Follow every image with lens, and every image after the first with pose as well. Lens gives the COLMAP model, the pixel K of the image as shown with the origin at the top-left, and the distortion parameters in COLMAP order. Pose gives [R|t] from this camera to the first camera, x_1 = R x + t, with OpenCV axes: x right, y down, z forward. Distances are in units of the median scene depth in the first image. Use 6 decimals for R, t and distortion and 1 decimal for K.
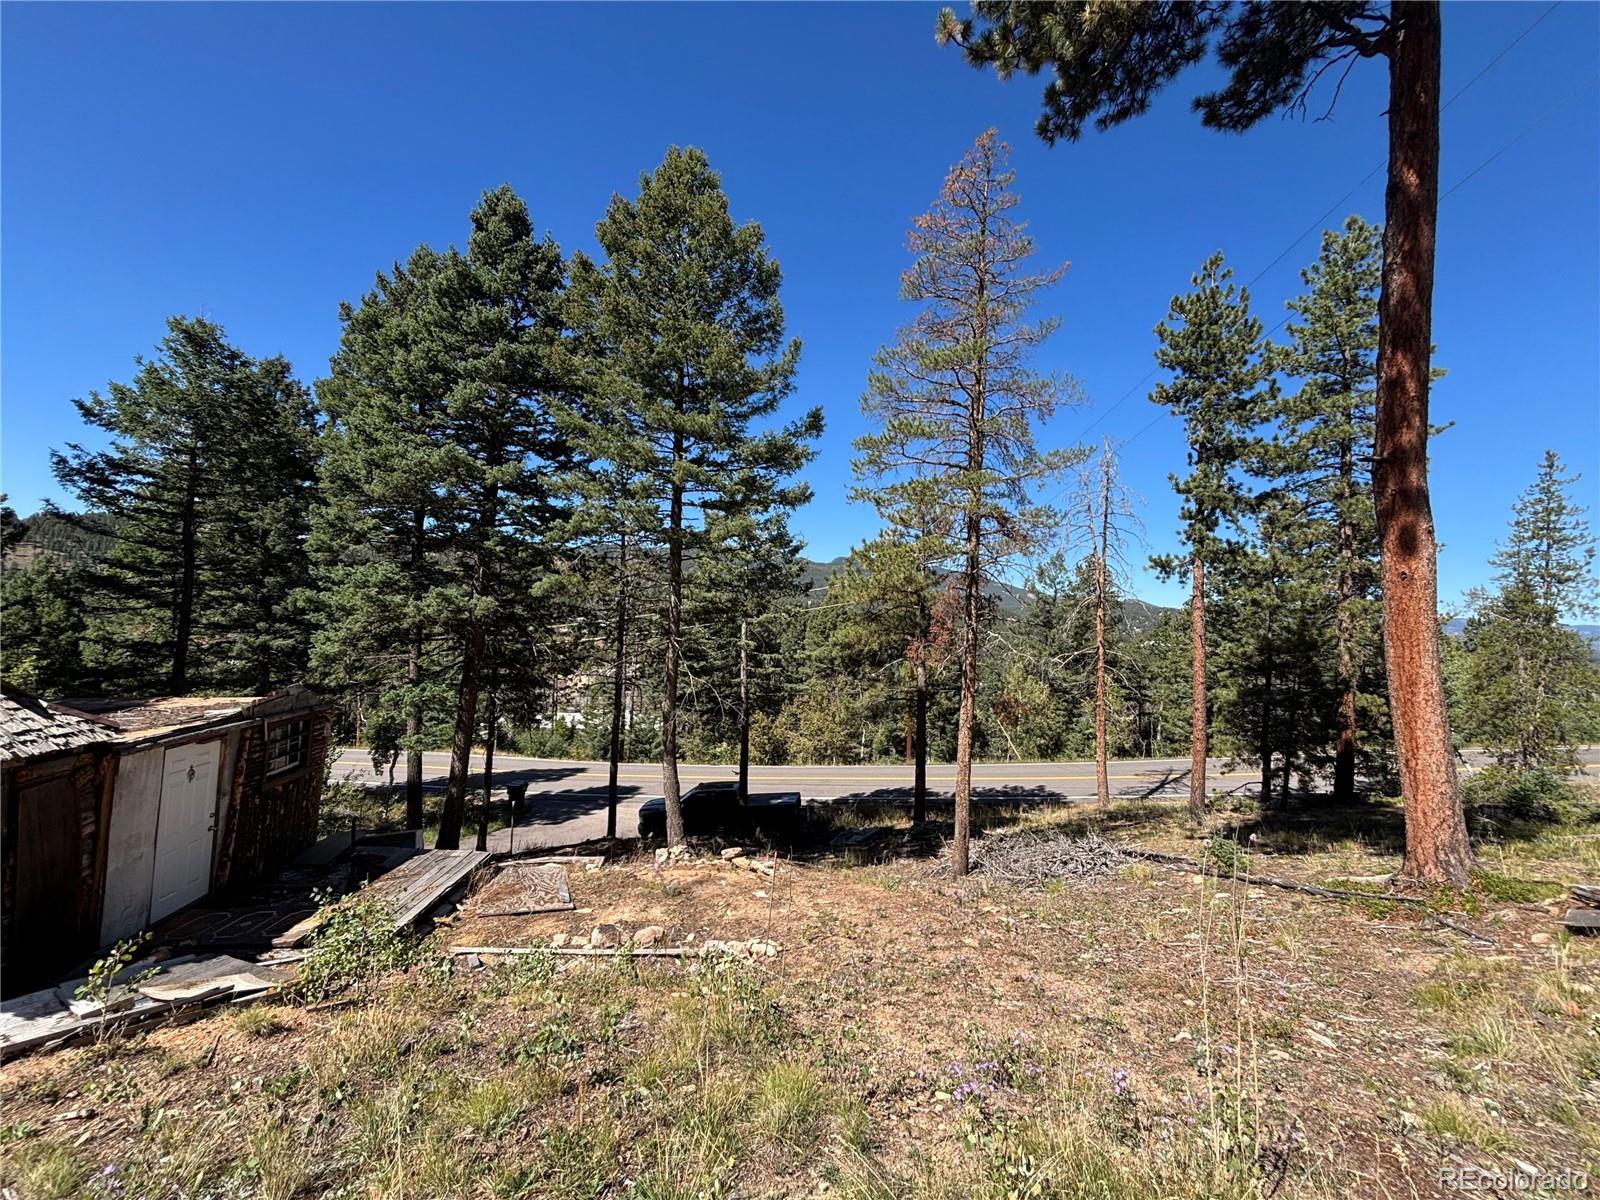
lens RADIAL K [[636.1, 0, 800.0], [0, 636.1, 600.0], [0, 0, 1]] dist [-0.007134, 0.000120]
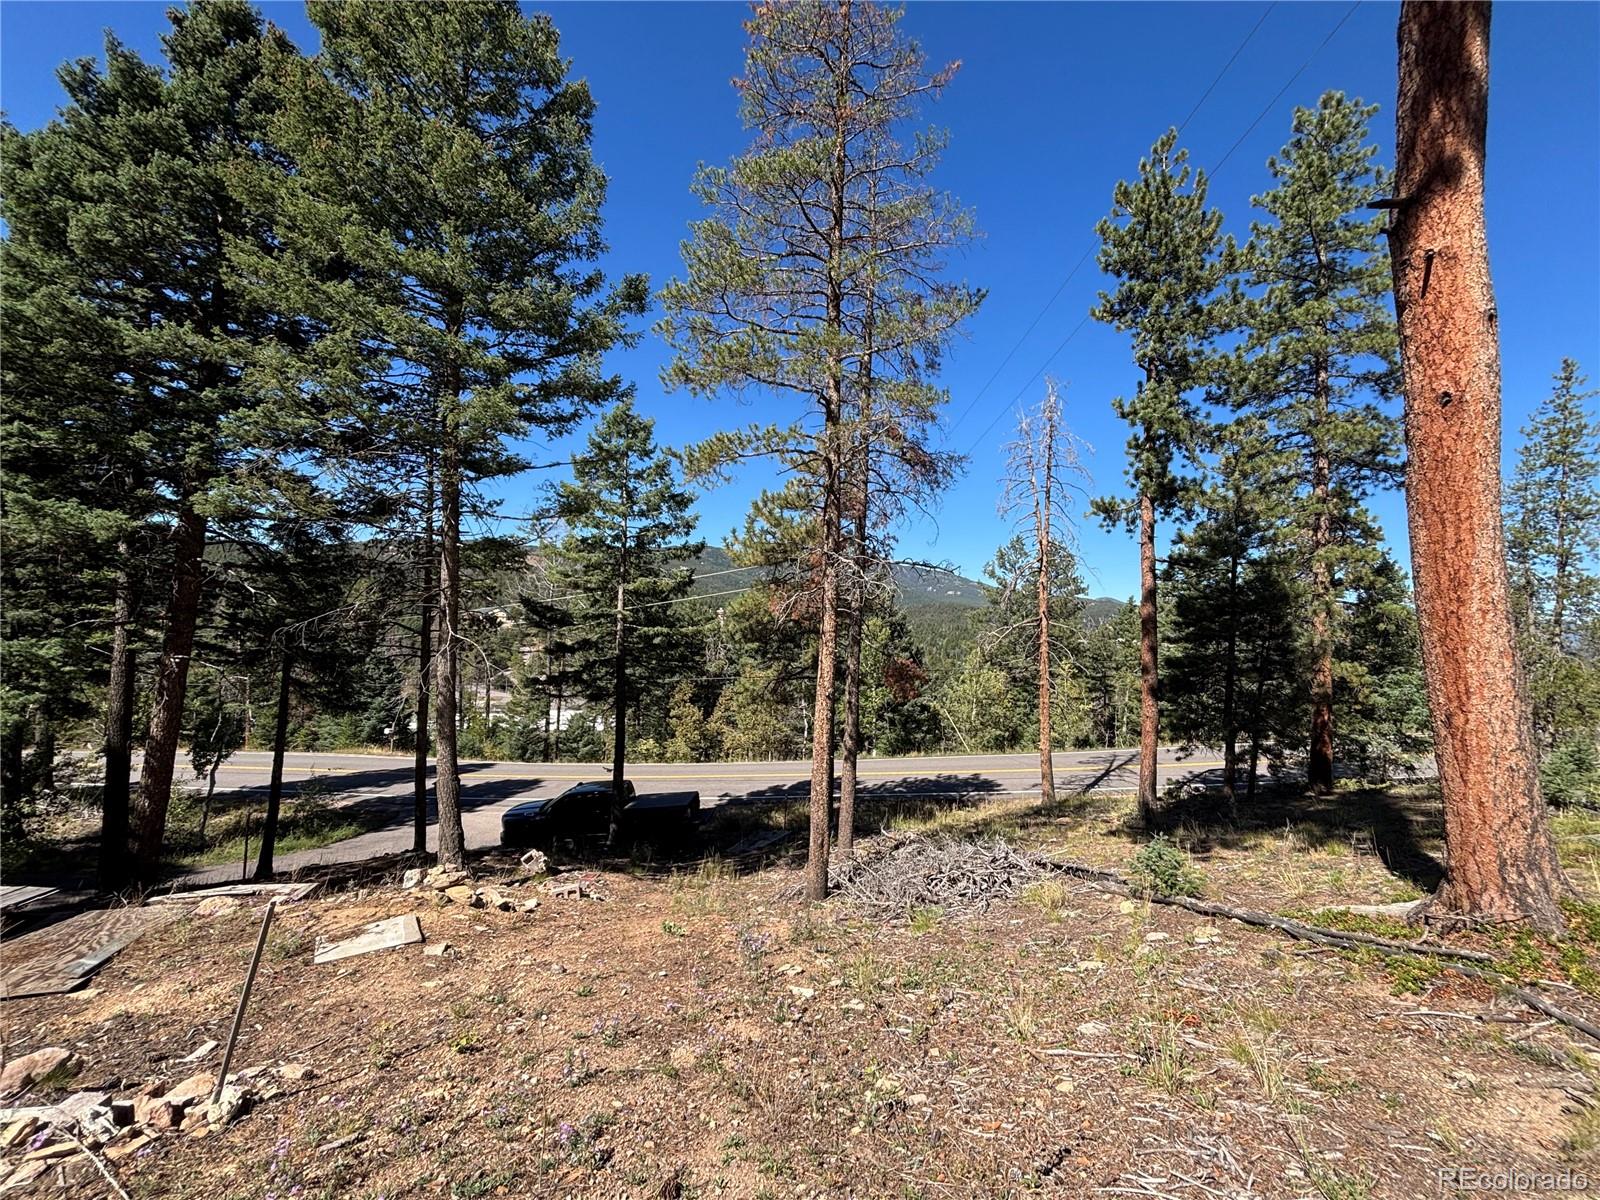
lens RADIAL K [[640.2, 0, 800.0], [0, 640.2, 600.0], [0, 0, 1]] dist [0.000551, -0.001774]
pose [[0.999253, -0.006012, 0.038173, 0.156594], [0.005961, 0.999981, 0.001458, 0.067344], [-0.038181, -0.001229, 0.999270, 0.201988]]
